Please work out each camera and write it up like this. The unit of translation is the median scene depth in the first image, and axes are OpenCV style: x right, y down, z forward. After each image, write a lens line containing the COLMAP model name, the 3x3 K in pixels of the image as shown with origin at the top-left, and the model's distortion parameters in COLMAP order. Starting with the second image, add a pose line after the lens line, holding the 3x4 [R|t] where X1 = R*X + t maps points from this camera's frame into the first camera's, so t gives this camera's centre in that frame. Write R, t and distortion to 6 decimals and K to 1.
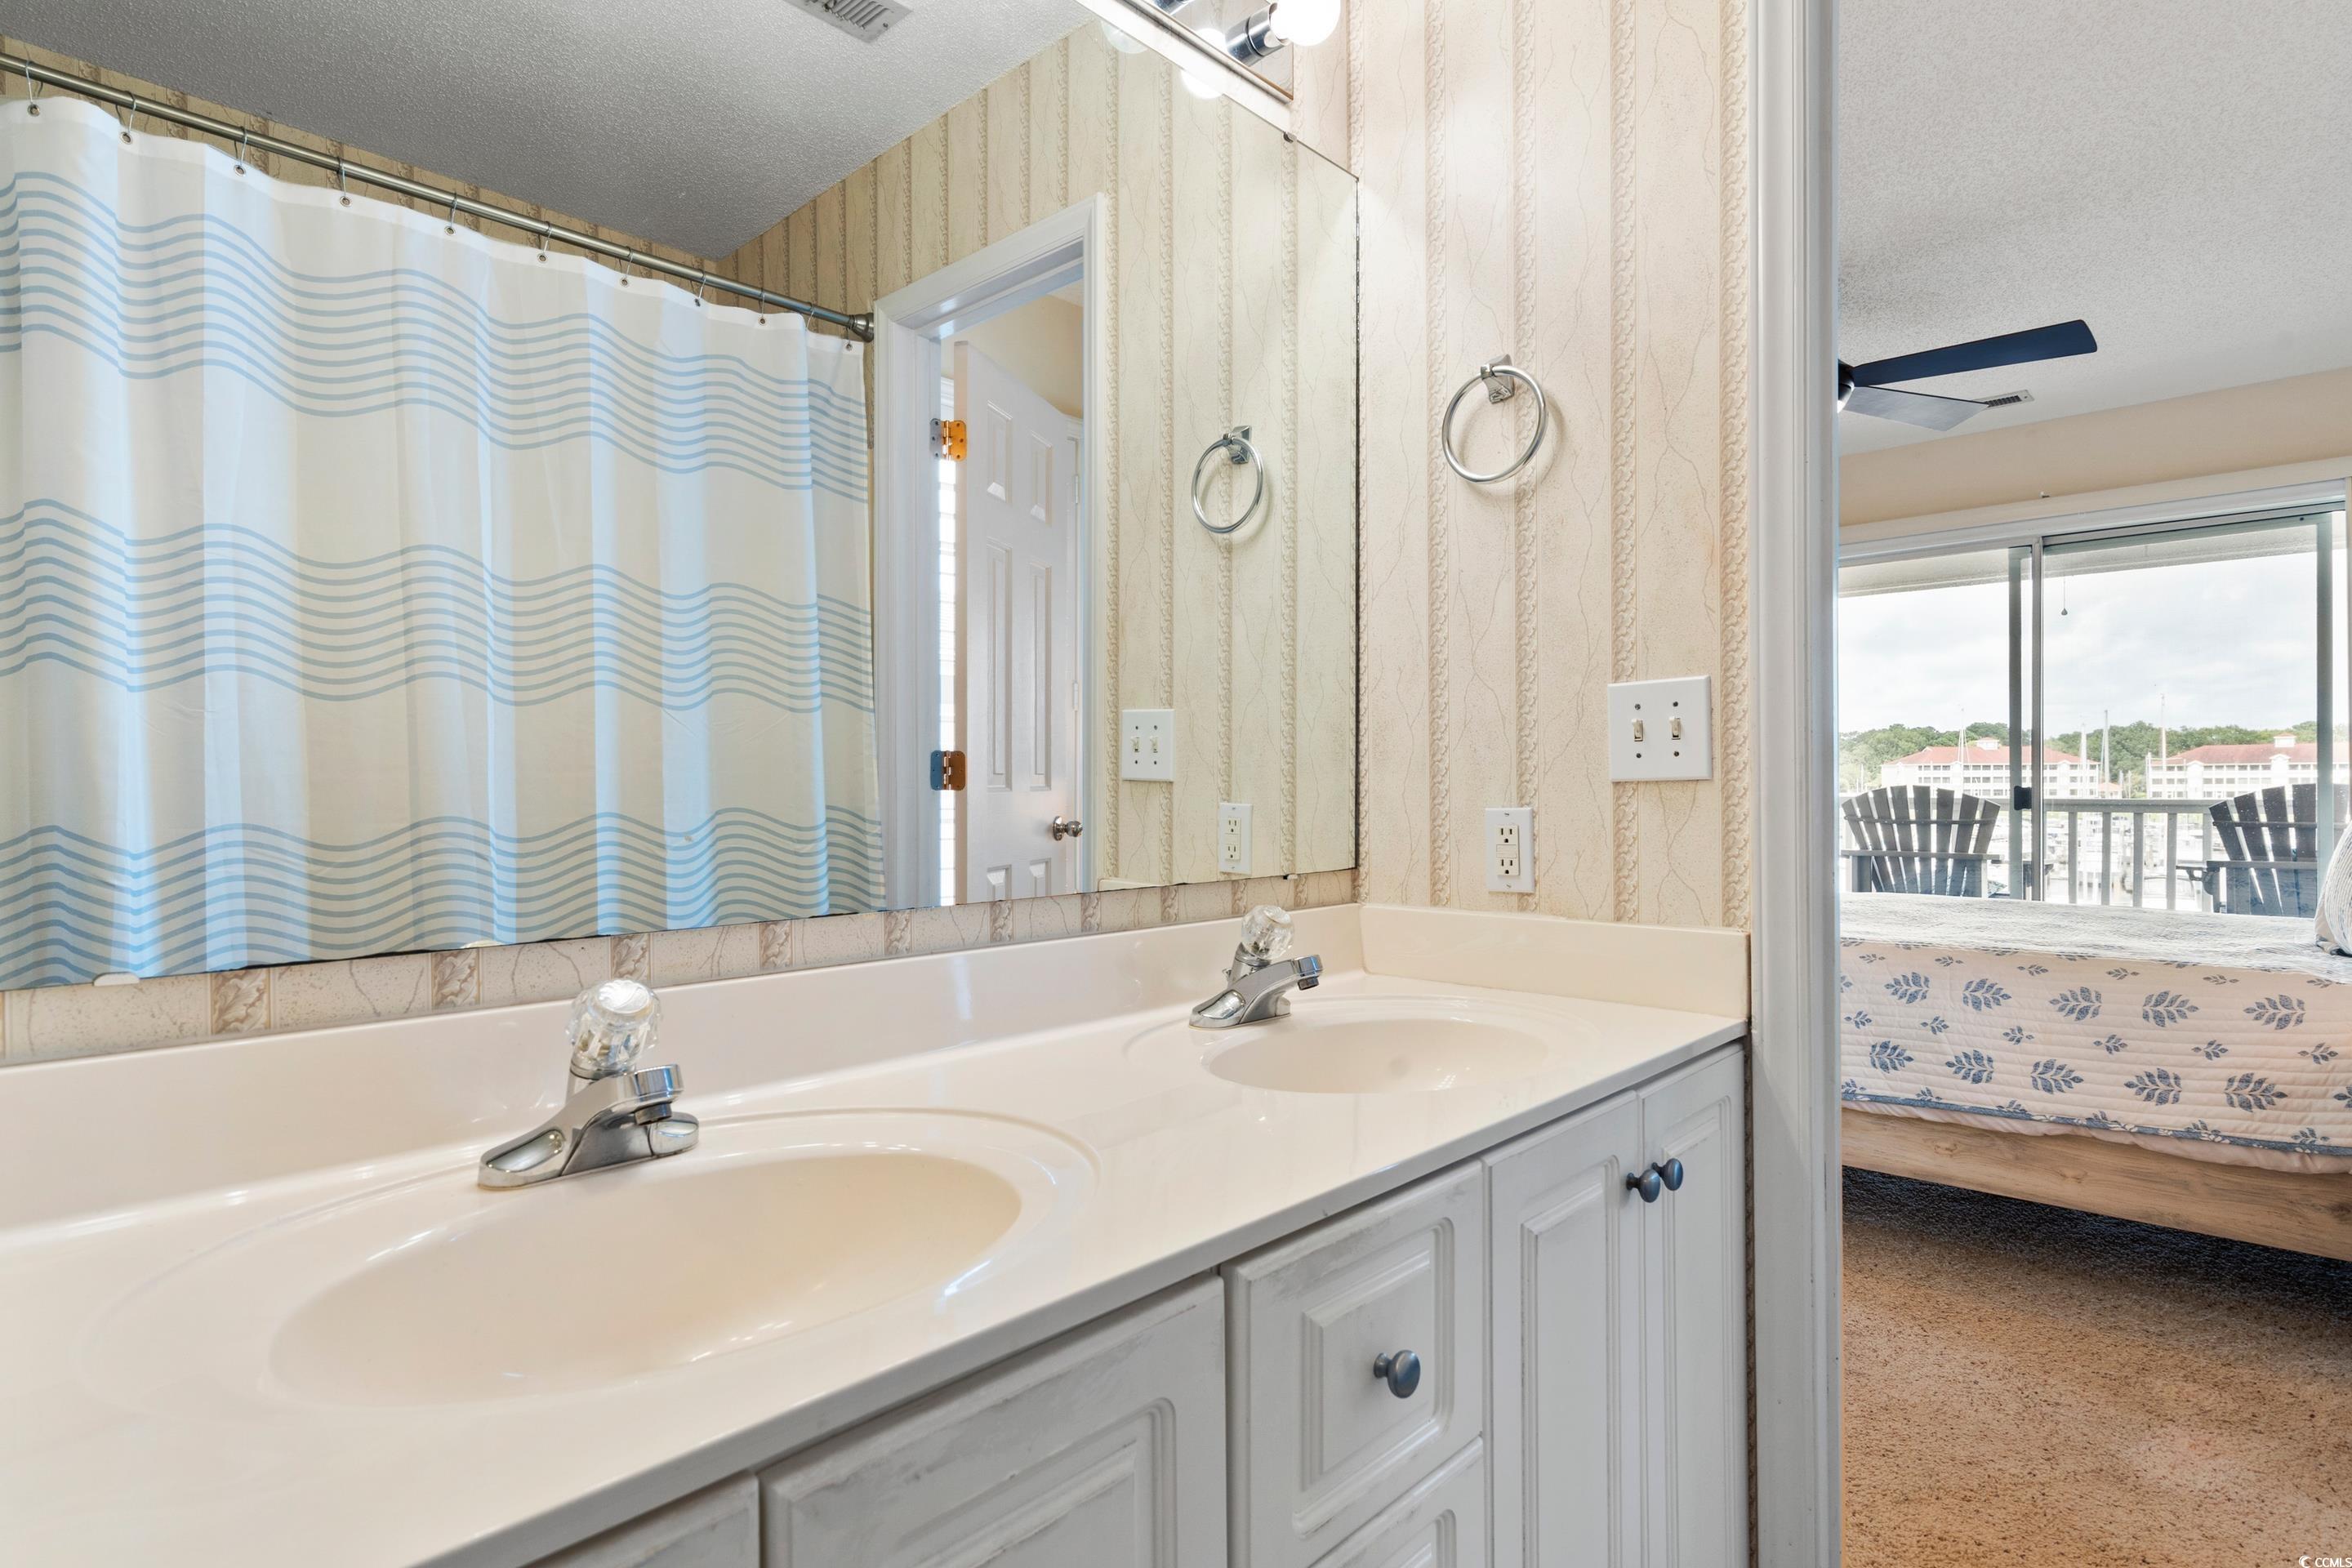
lens RADIAL K [[1181.6, 0, 1166.1], [0, 1181.6, 789.5], [0, 0, 1]] dist [0.000839, -0.000892]
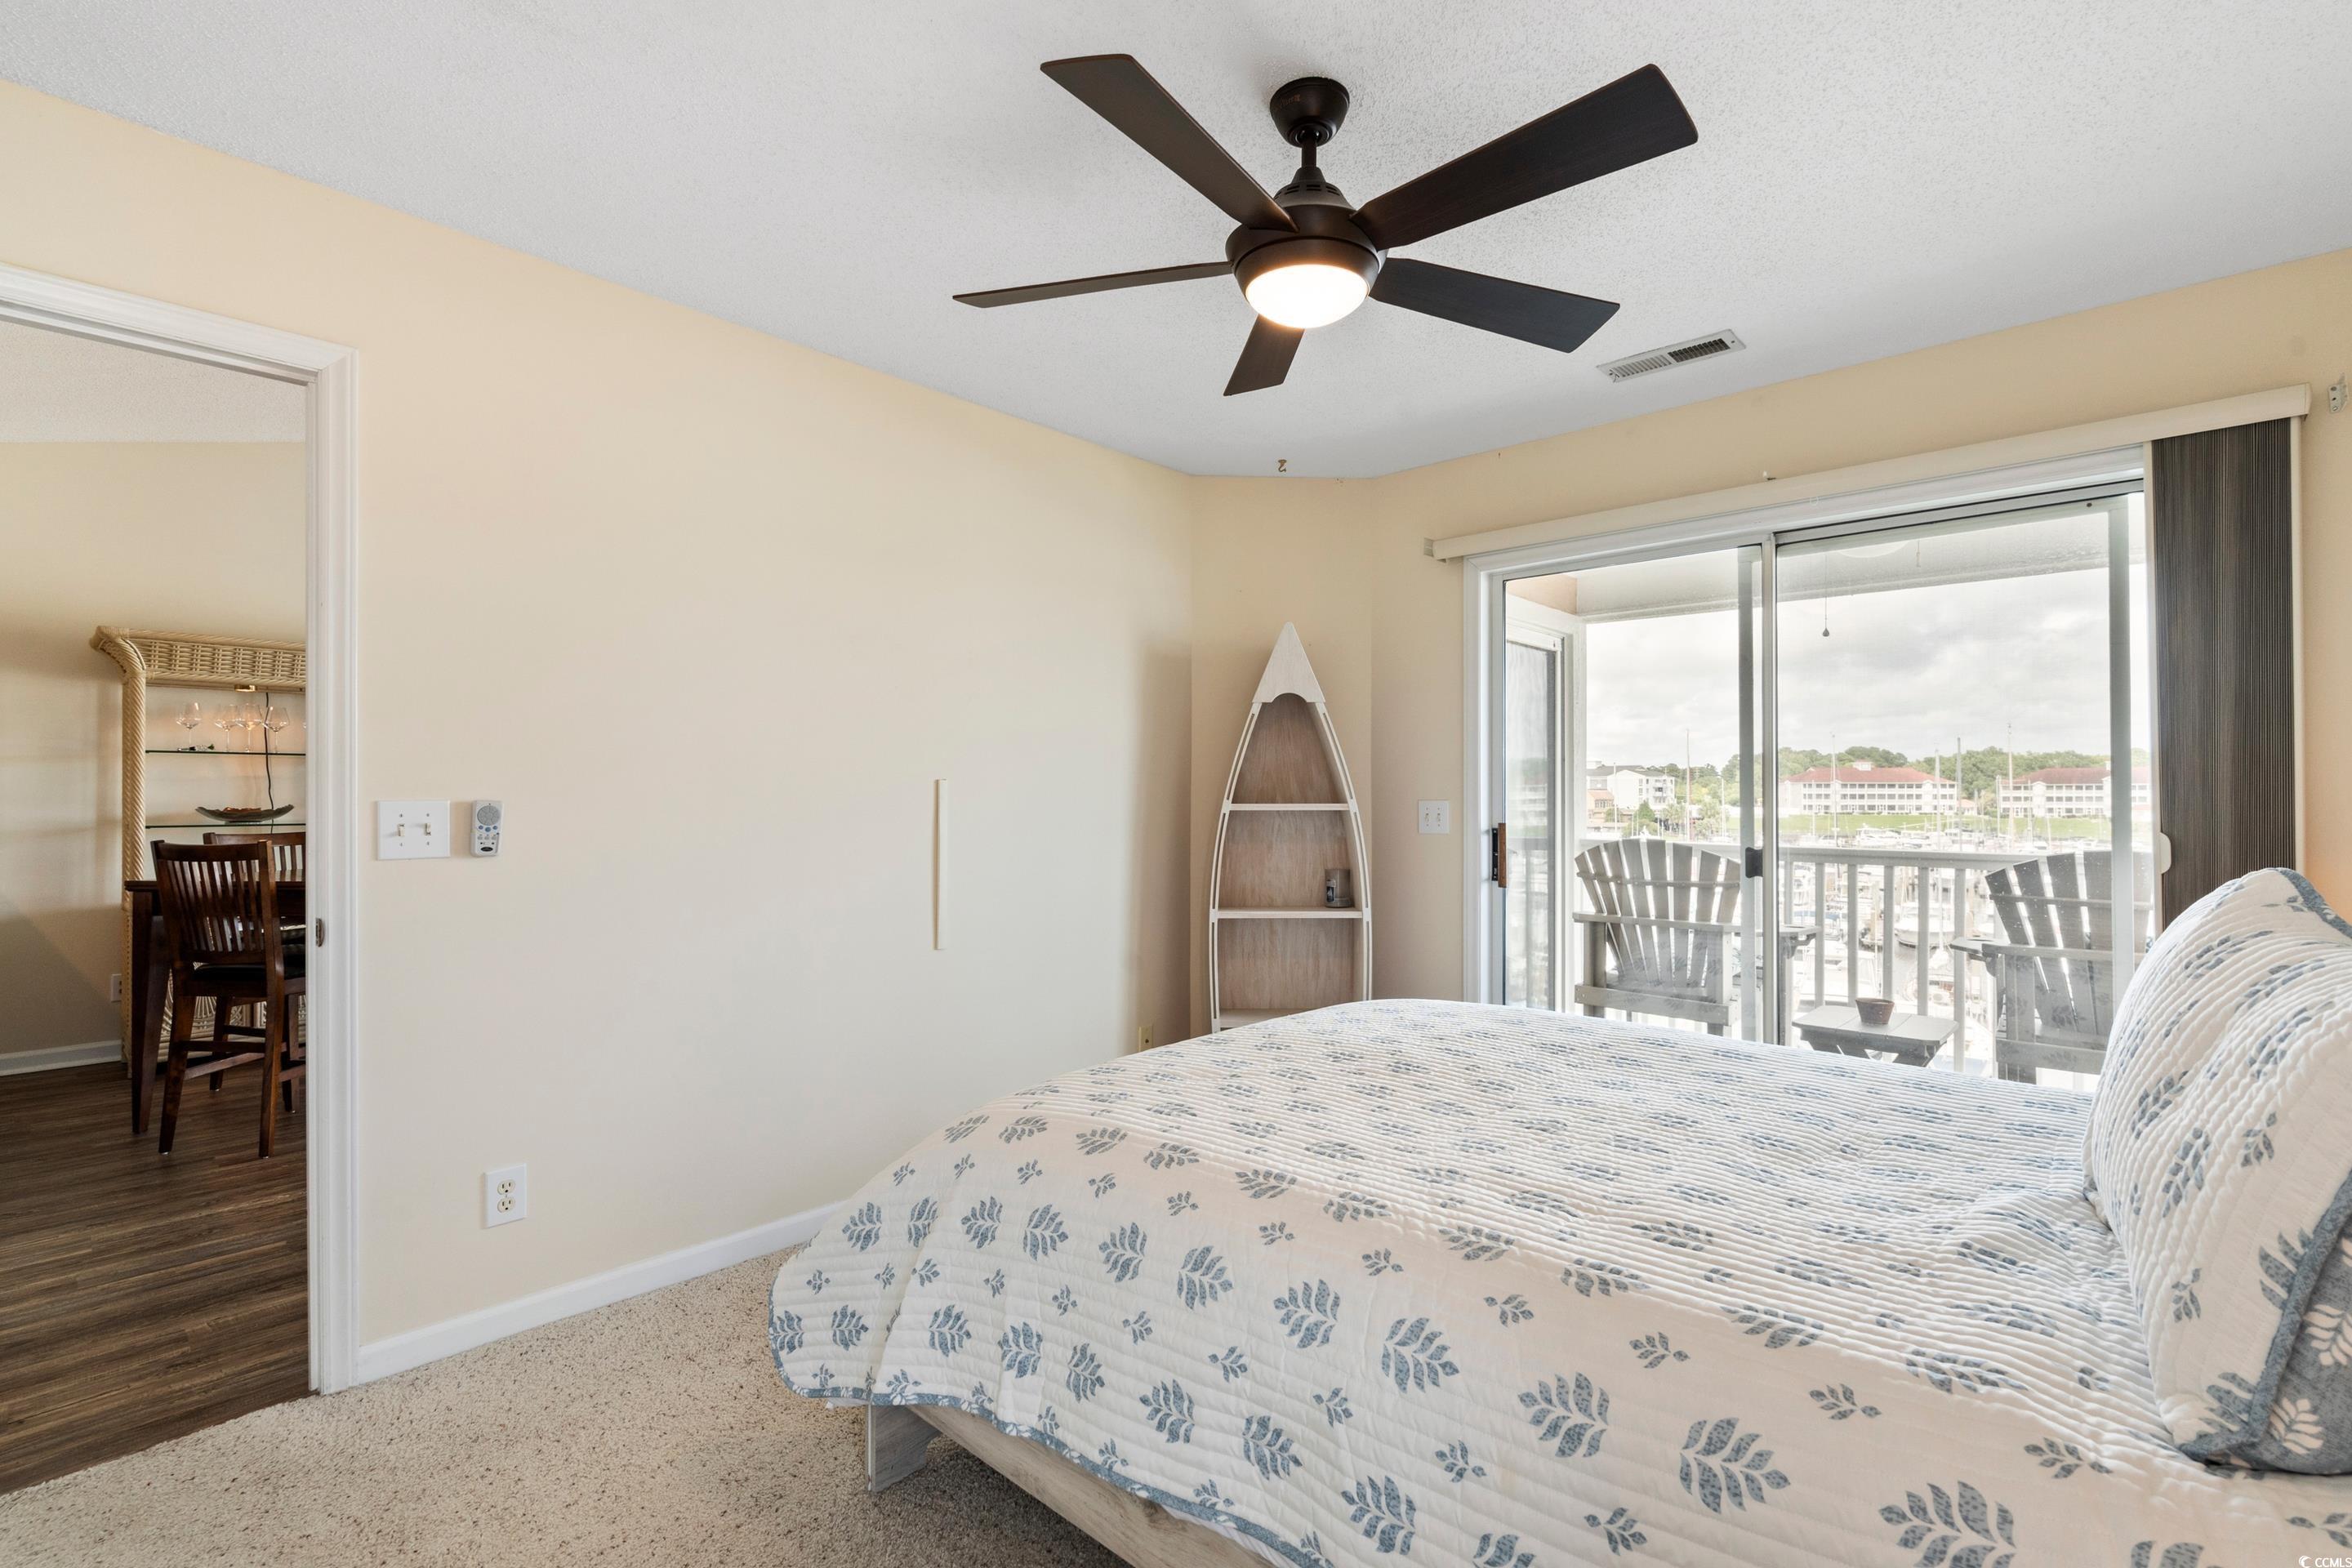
lens RADIAL K [[1048.2, 0, 1171.6], [0, 1048.2, 777.3], [0, 0, 1]] dist [-0.014755, 0.003674]
pose [[0.999771, 0.007403, 0.020063, 0.327789], [-0.006976, 0.999749, -0.021276, -0.032789], [-0.020216, 0.021131, 0.999572, 0.317705]]
